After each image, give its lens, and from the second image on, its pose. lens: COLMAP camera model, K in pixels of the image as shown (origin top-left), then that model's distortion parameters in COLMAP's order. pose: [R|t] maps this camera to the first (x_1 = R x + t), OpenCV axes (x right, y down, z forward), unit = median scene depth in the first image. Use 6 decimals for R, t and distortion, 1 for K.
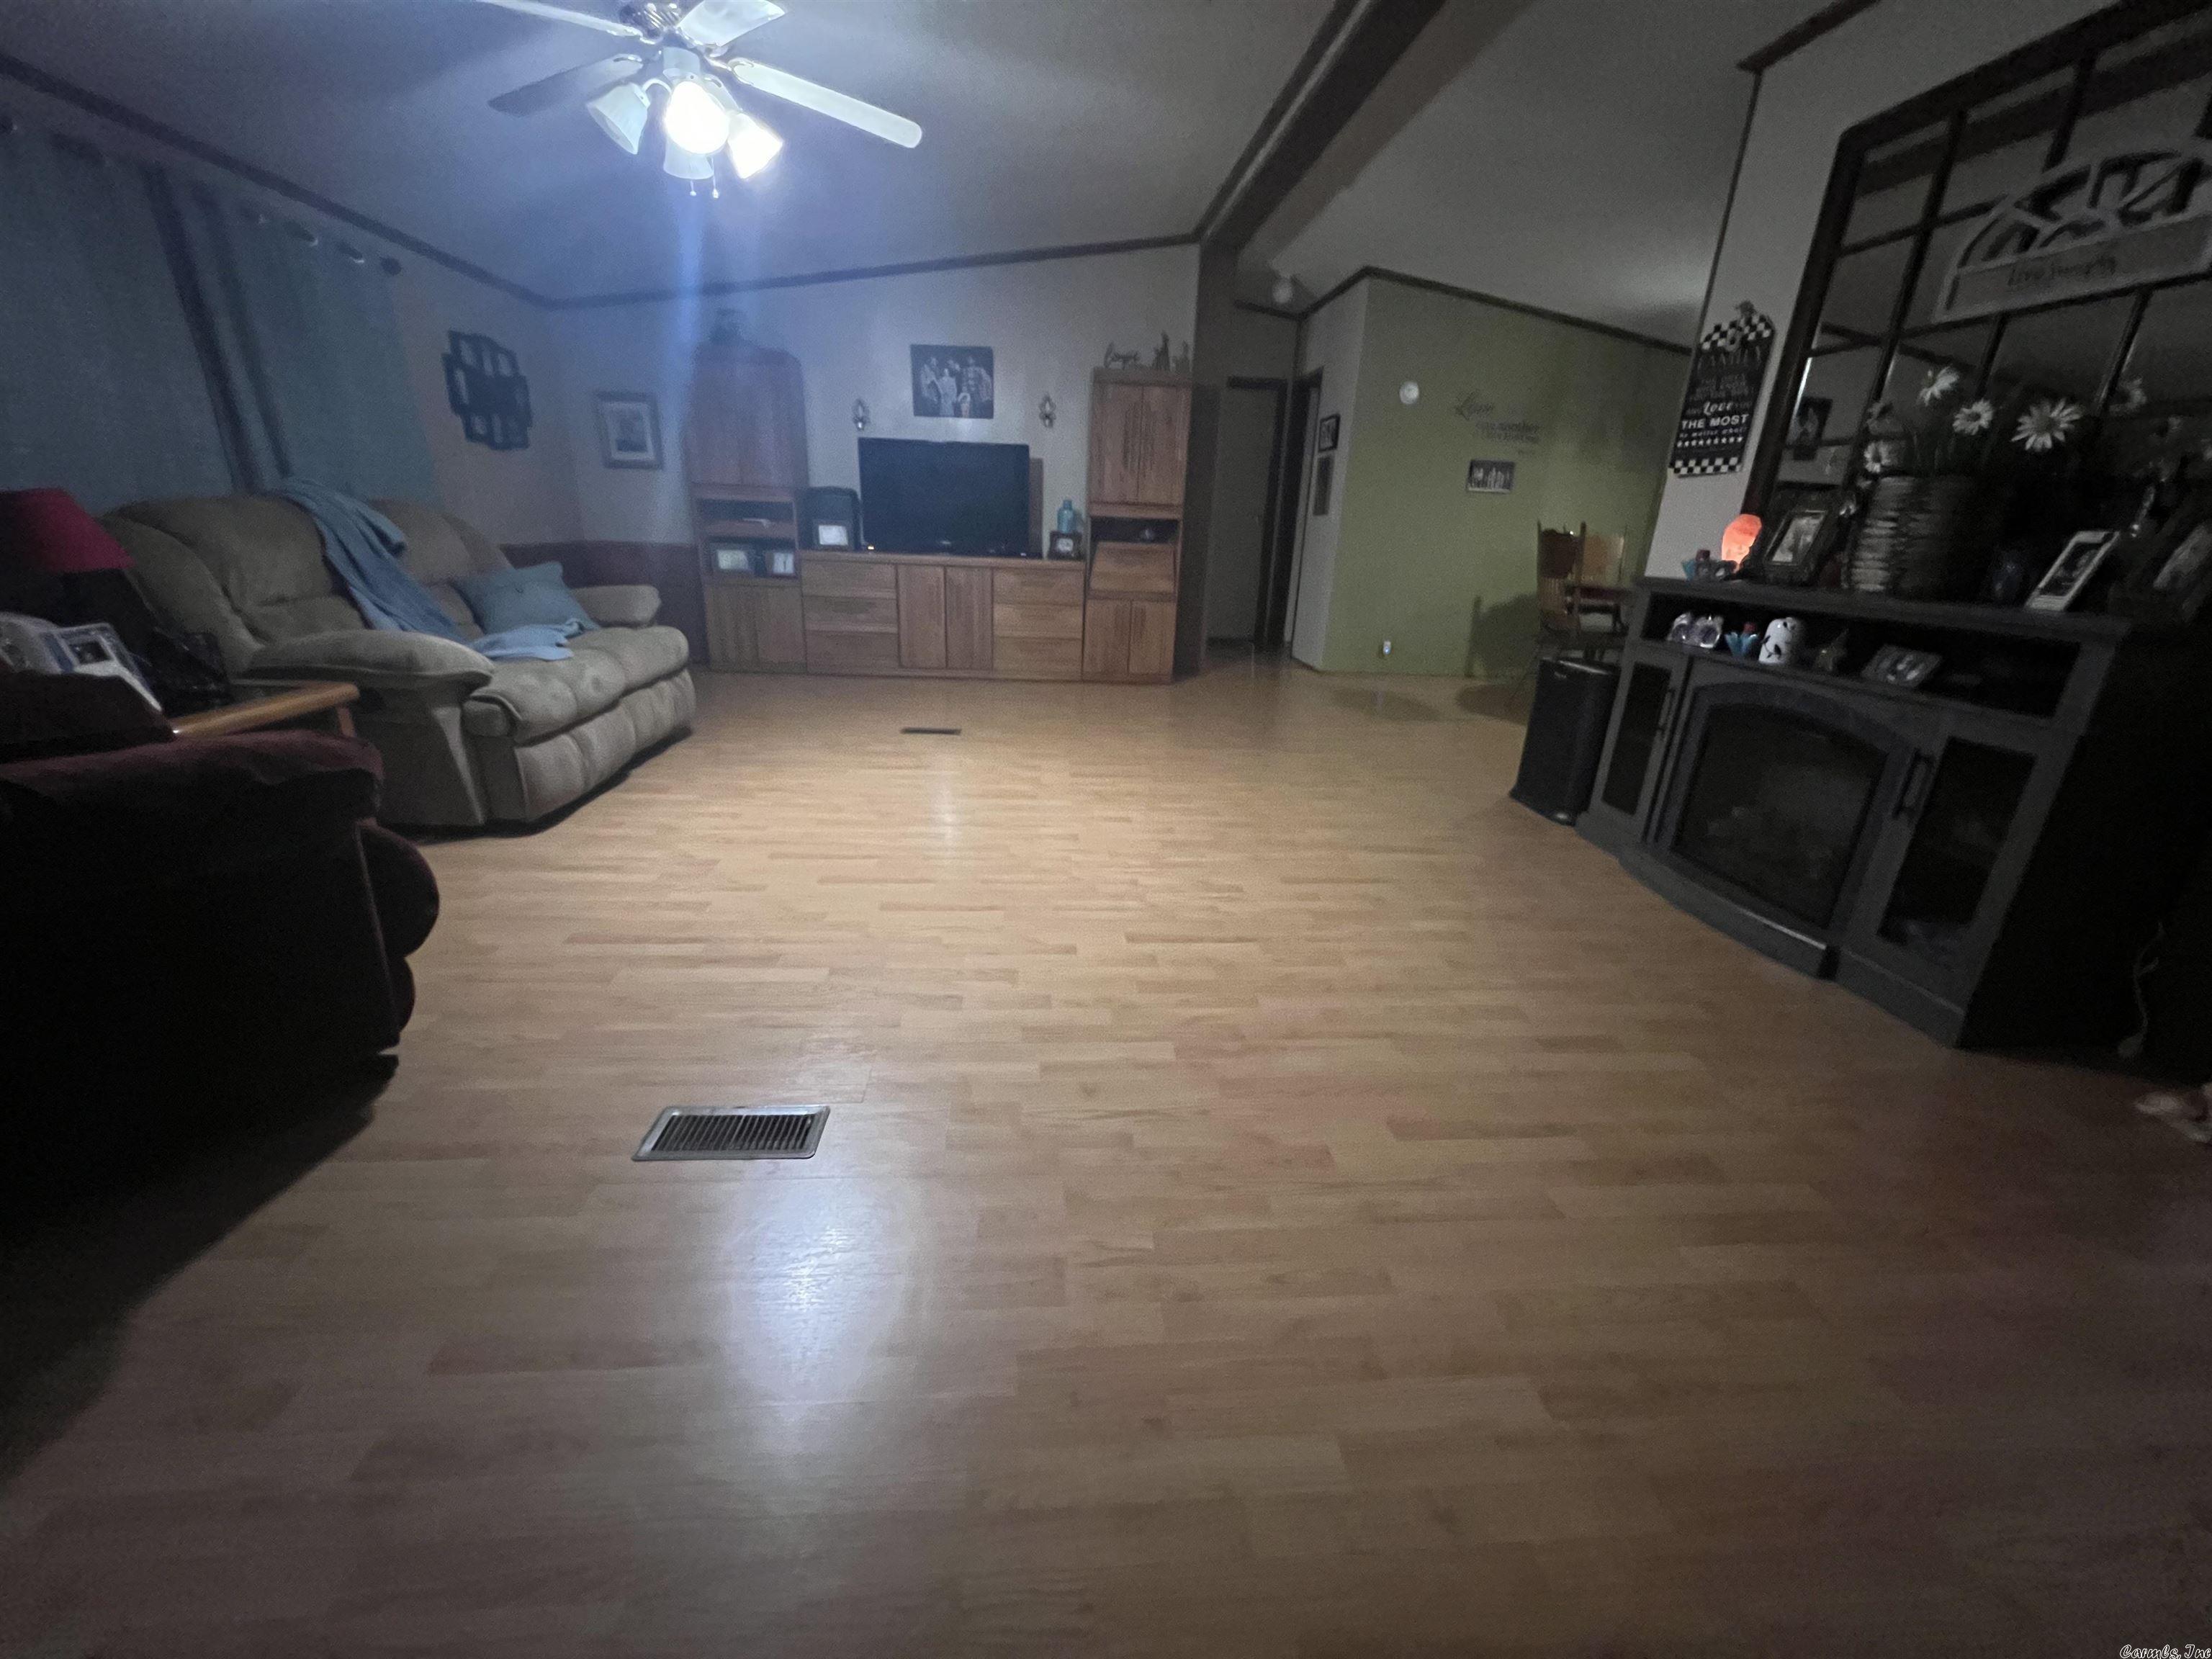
lens RADIAL K [[886.8, 0, 1105.2], [0, 886.8, 834.7], [0, 0, 1]] dist [-0.001468, 0.000670]
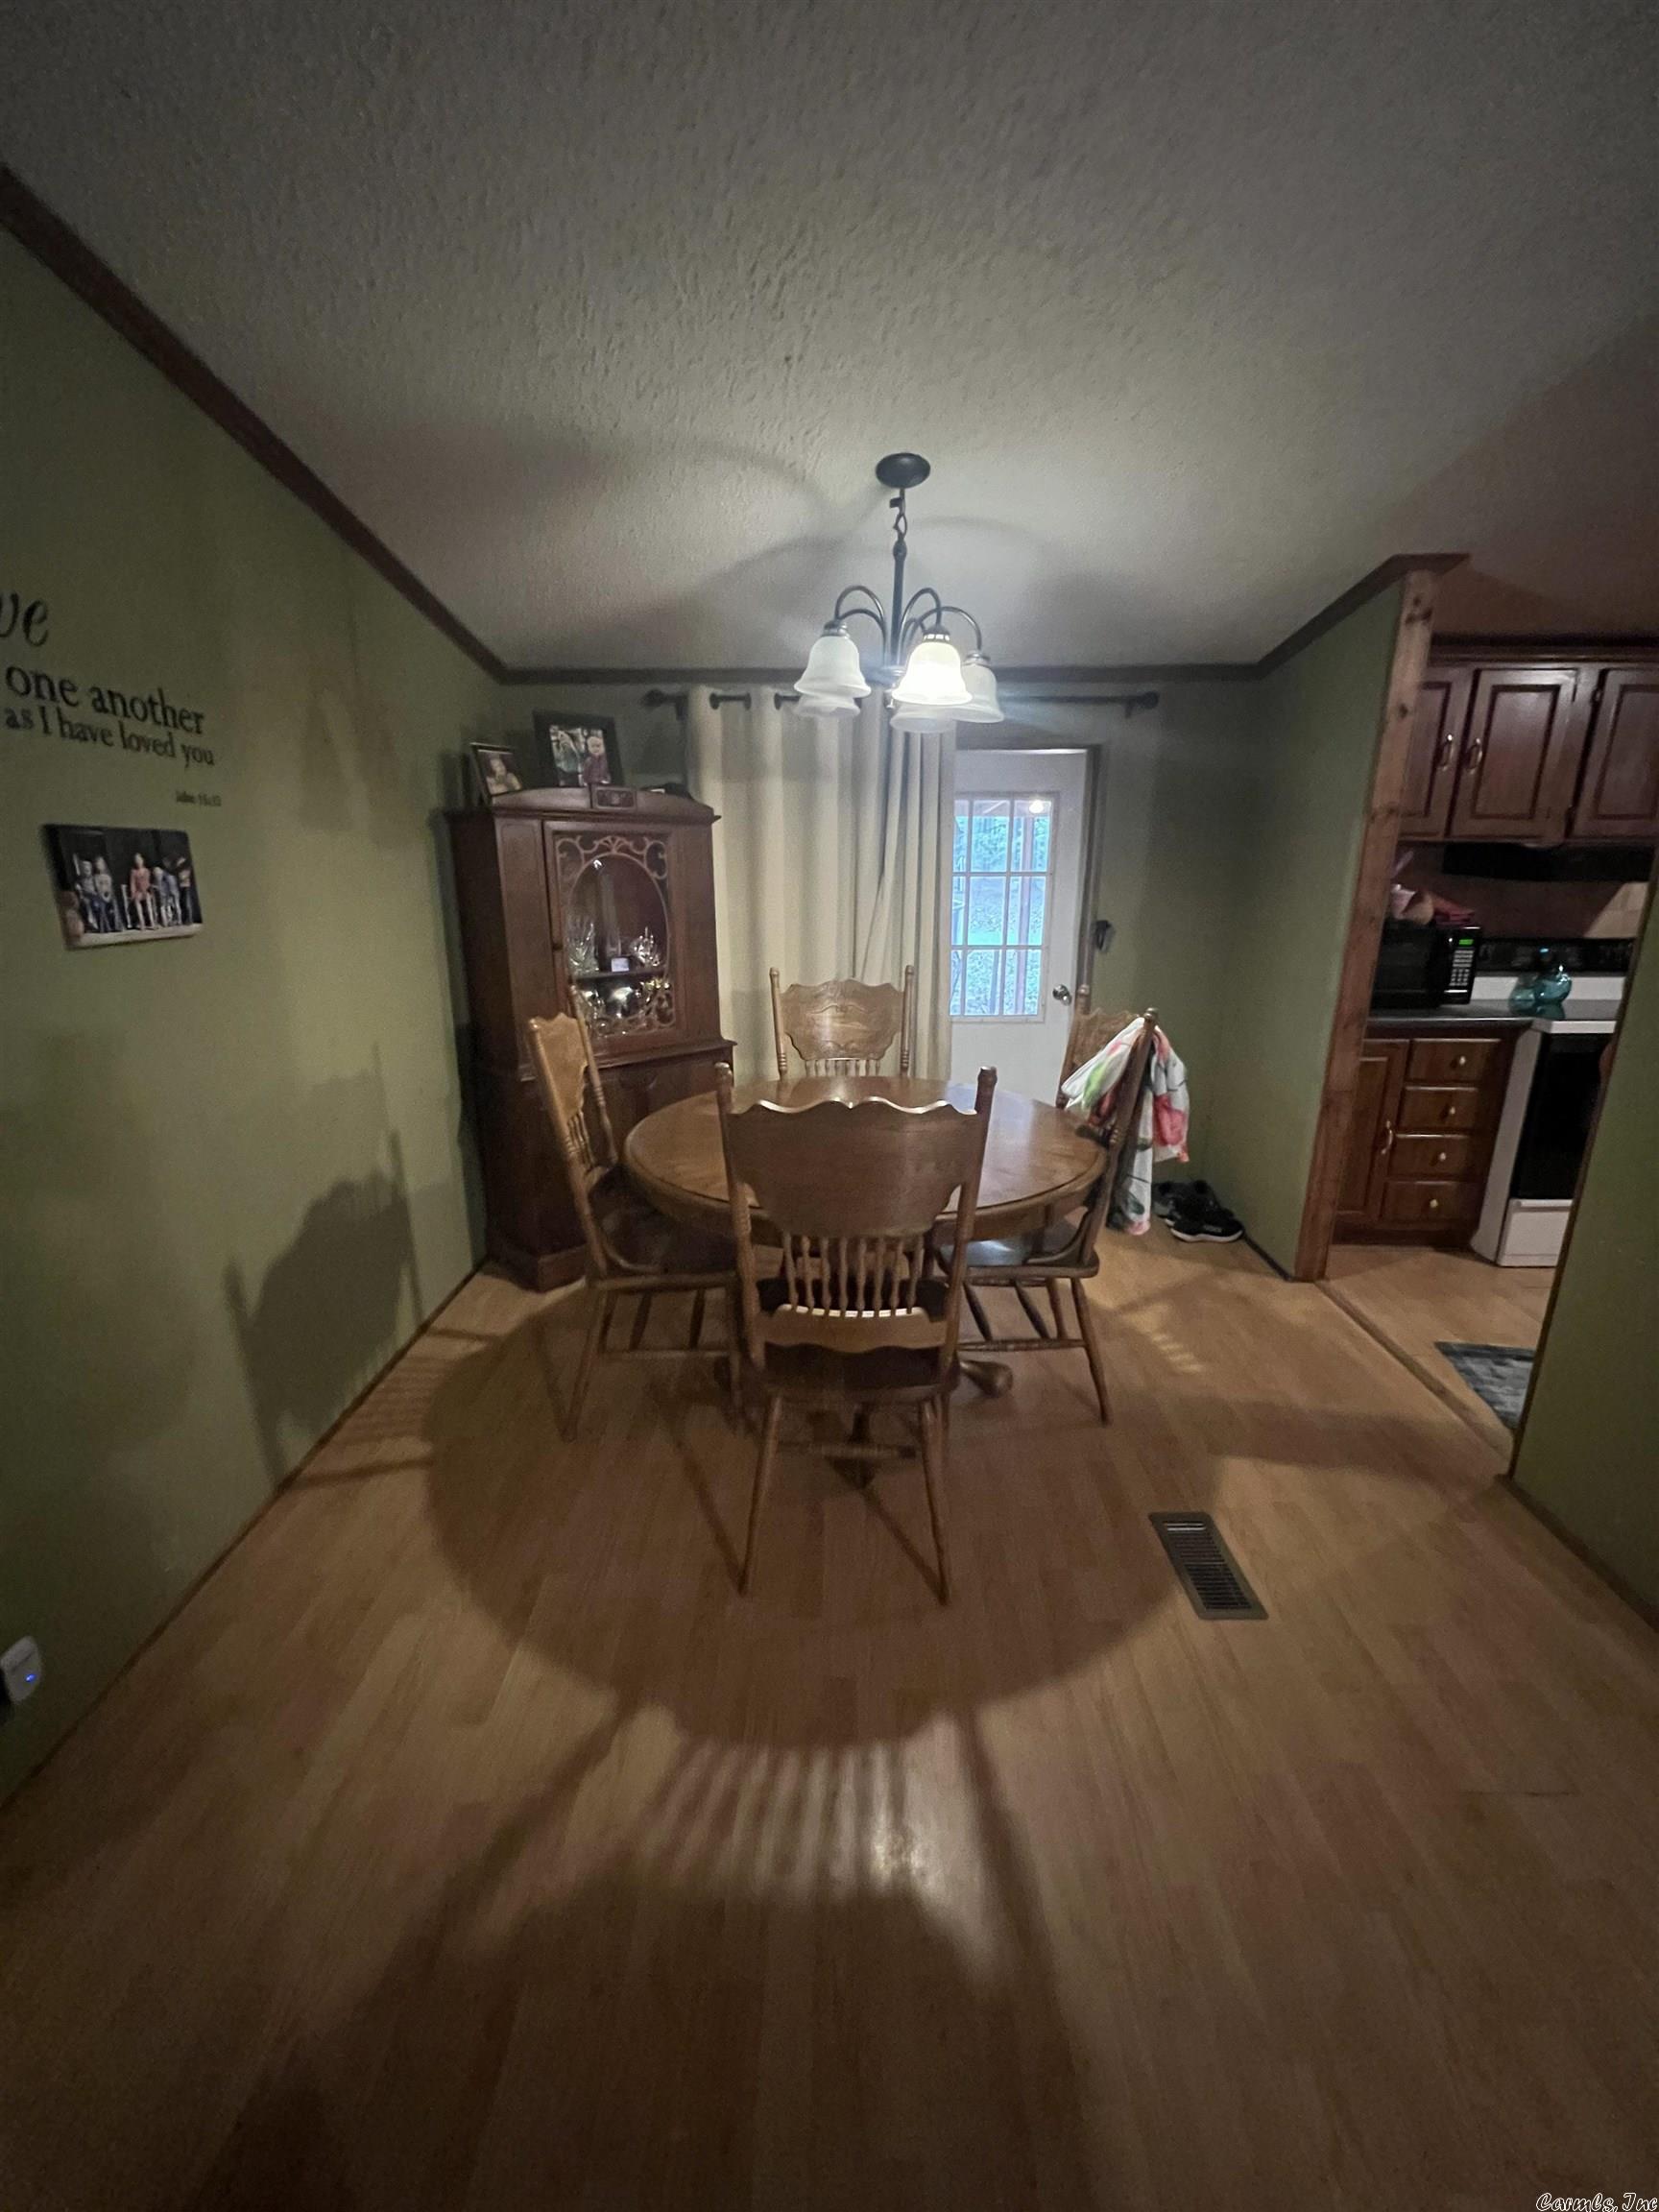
lens RADIAL K [[886.4, 0, 841.6], [0, 886.4, 1108.1], [0, 0, 1]] dist [-0.001830, 0.000345]
pose [[0.081088, -0.304908, 0.948924, 0.356254], [0.336127, 0.904652, 0.261960, -0.671047], [-0.938319, 0.297717, 0.175844, 1.521477]]
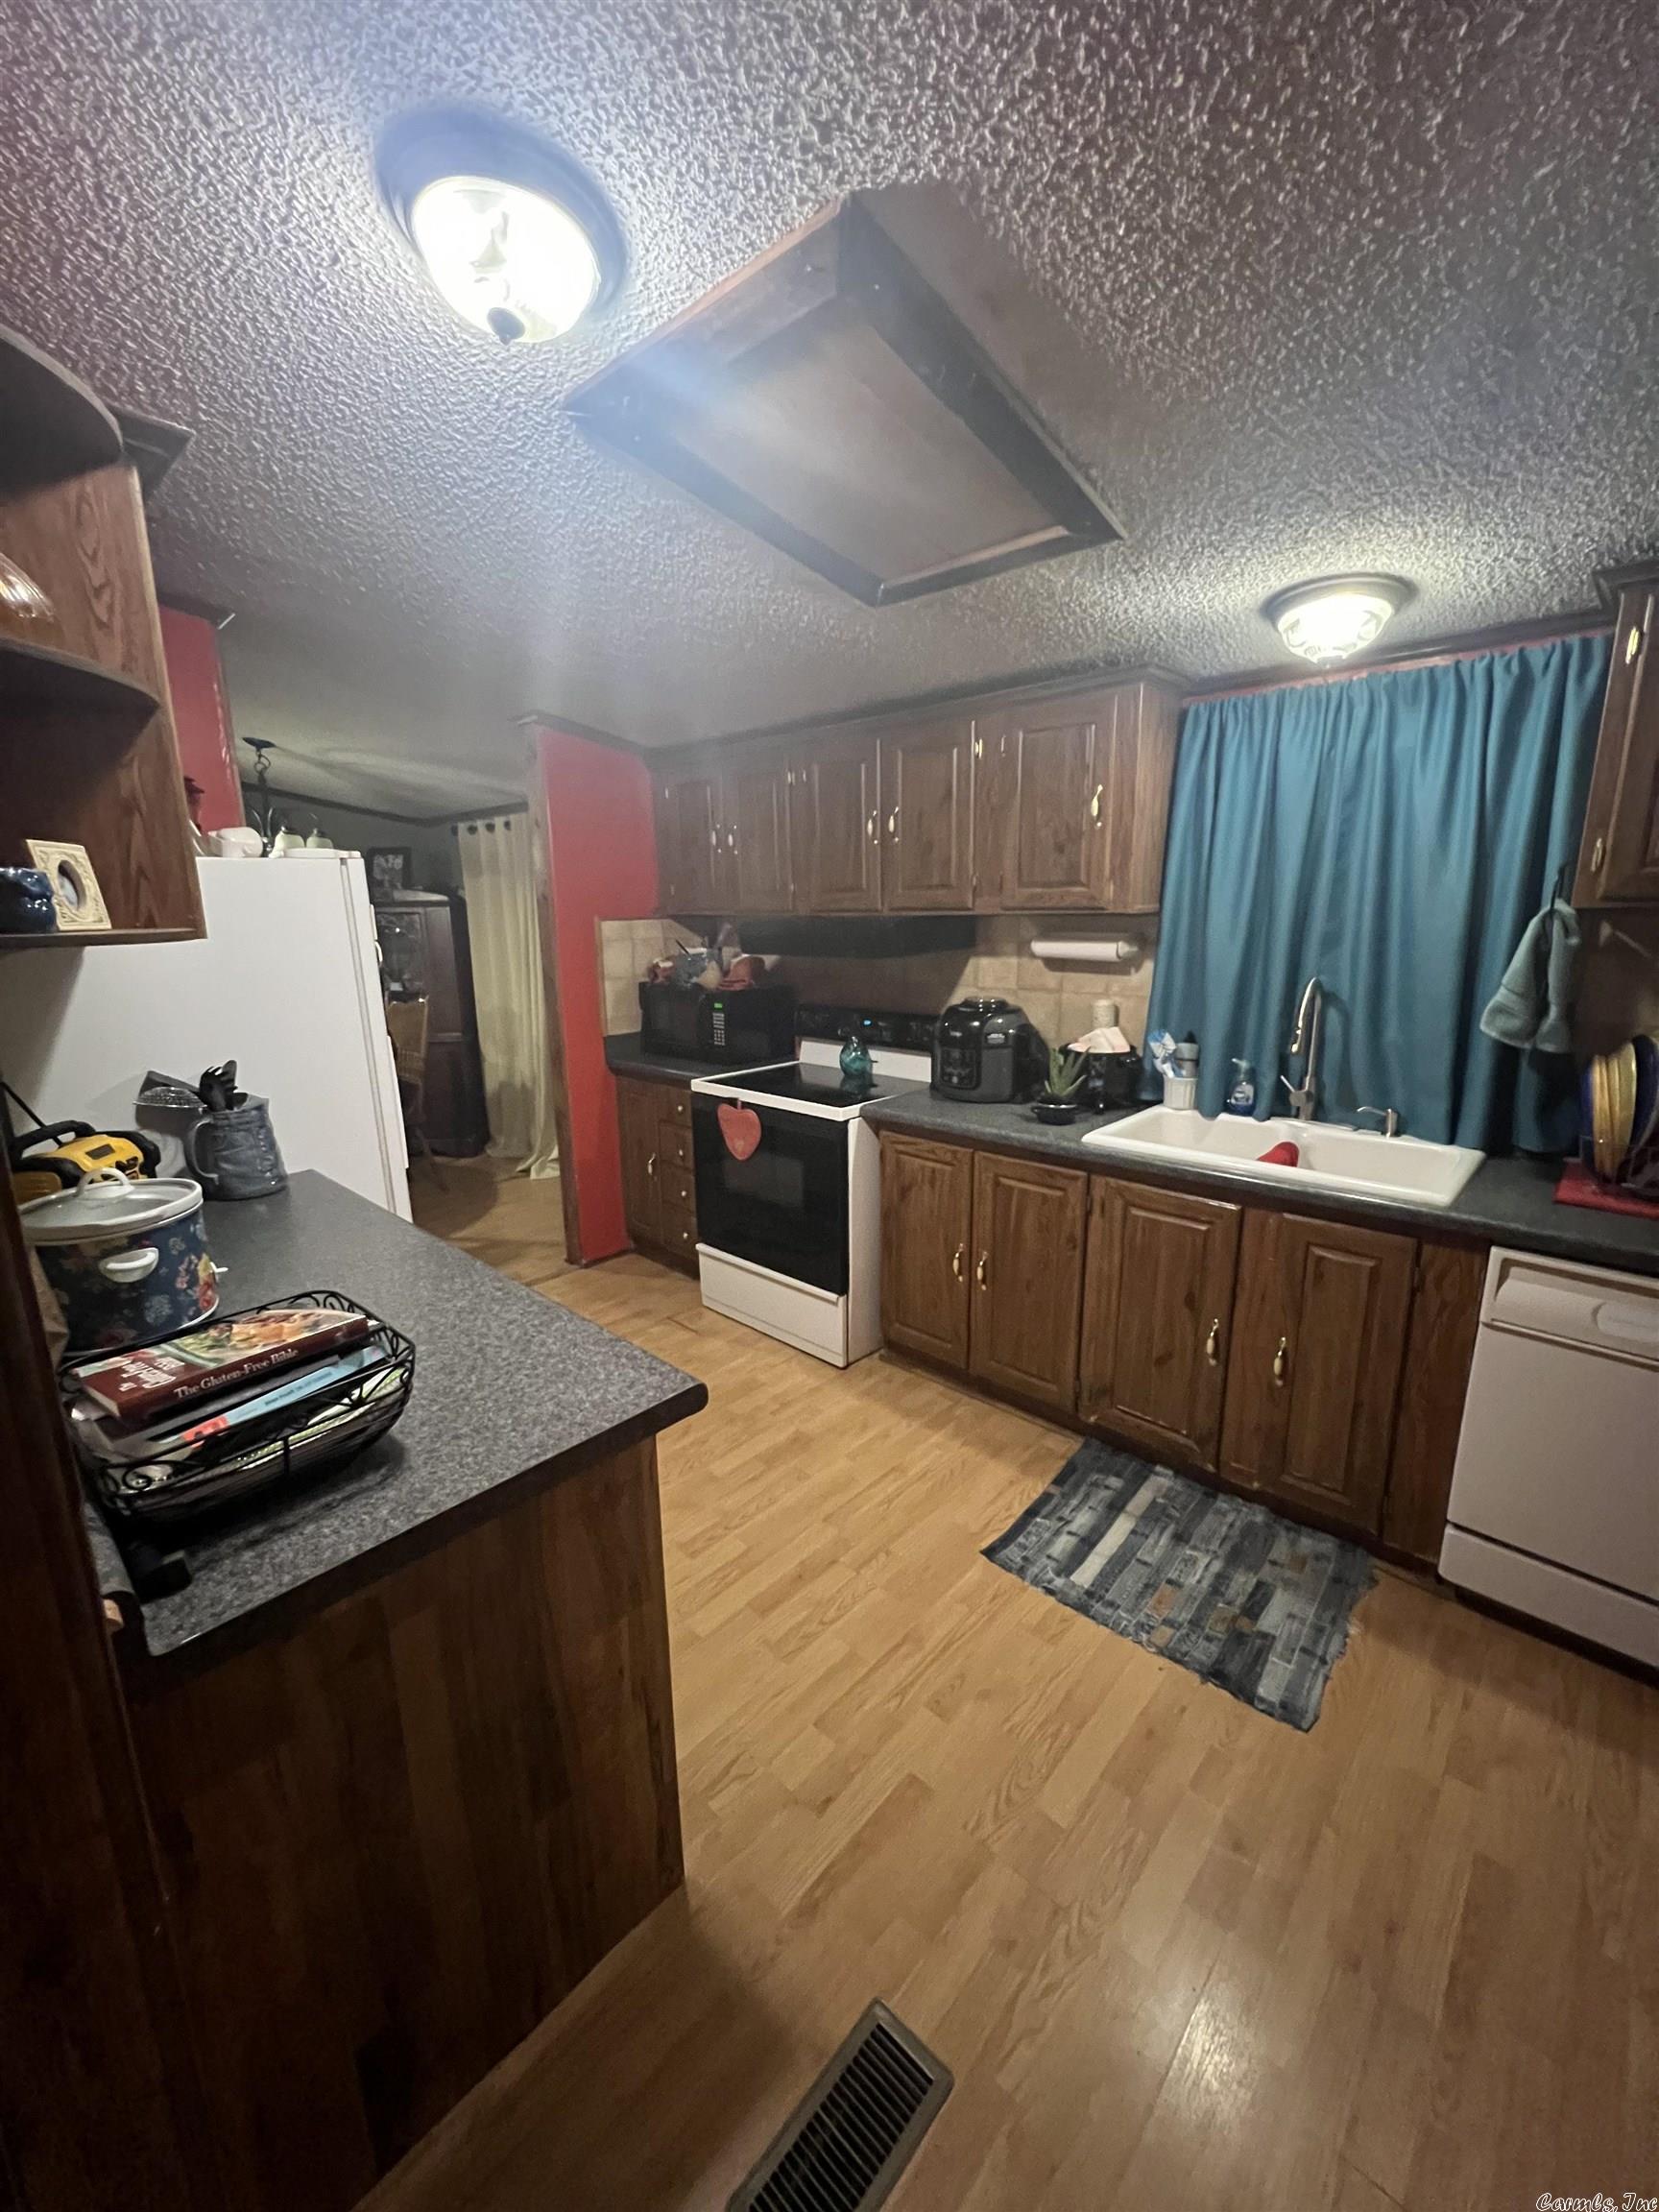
lens RADIAL K [[886.8, 0, 828.2], [0, 886.8, 1105.9], [0, 0, 1]] dist [-0.001468, 0.000670]
pose [[0.732941, -0.189918, 0.653244, 0.797727], [0.263095, 0.964657, -0.014738, -0.157025], [-0.627358, 0.182668, 0.757004, 0.051914]]
